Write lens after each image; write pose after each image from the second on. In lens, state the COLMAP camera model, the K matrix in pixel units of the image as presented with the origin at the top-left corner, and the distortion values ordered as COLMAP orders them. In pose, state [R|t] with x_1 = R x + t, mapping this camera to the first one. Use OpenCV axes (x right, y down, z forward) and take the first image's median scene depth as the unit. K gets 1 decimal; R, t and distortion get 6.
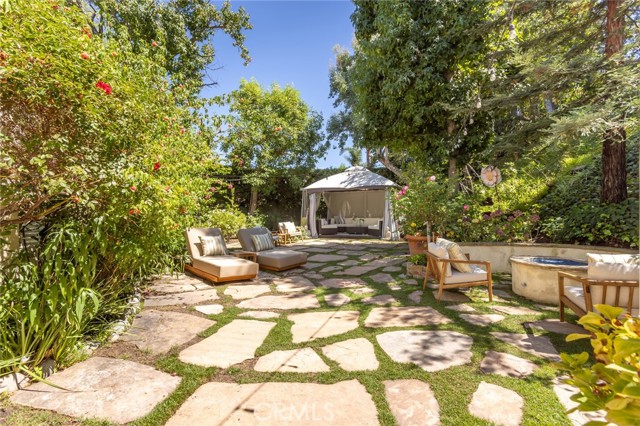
lens RADIAL K [[307.7, 0, 317.7], [0, 307.7, 209.0], [0, 0, 1]] dist [-0.001361, 0.000712]
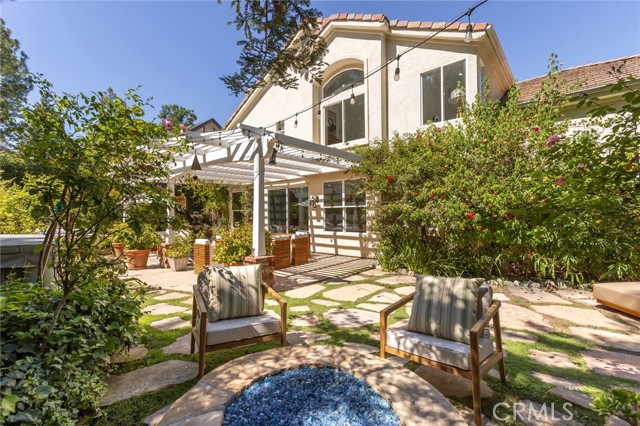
lens RADIAL K [[287.2, 0, 315.5], [0, 287.2, 212.3], [0, 0, 1]] dist [-0.001044, 0.002296]
pose [[-0.658367, -0.009221, -0.752641, 0.665903], [0.002366, 0.999895, -0.014321, -0.008410], [0.752694, -0.011209, -0.658275, 0.797333]]
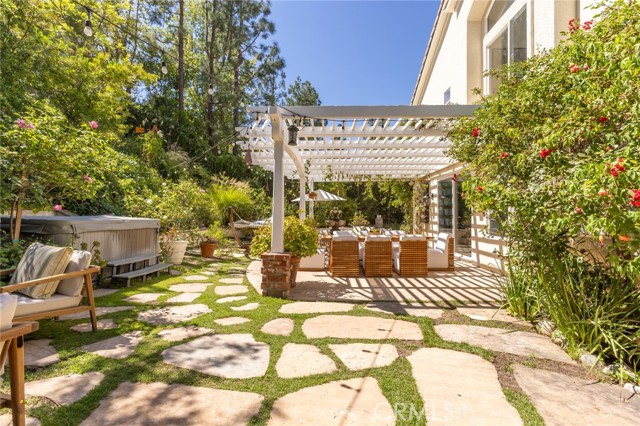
lens RADIAL K [[287.2, 0, 323.2], [0, 287.2, 209.6], [0, 0, 1]] dist [-0.001044, 0.002296]
pose [[-0.999827, -0.001854, 0.018525, 0.015685], [-0.002398, 0.999565, -0.029407, 0.017630], [-0.018462, -0.029446, -0.999396, 0.836074]]
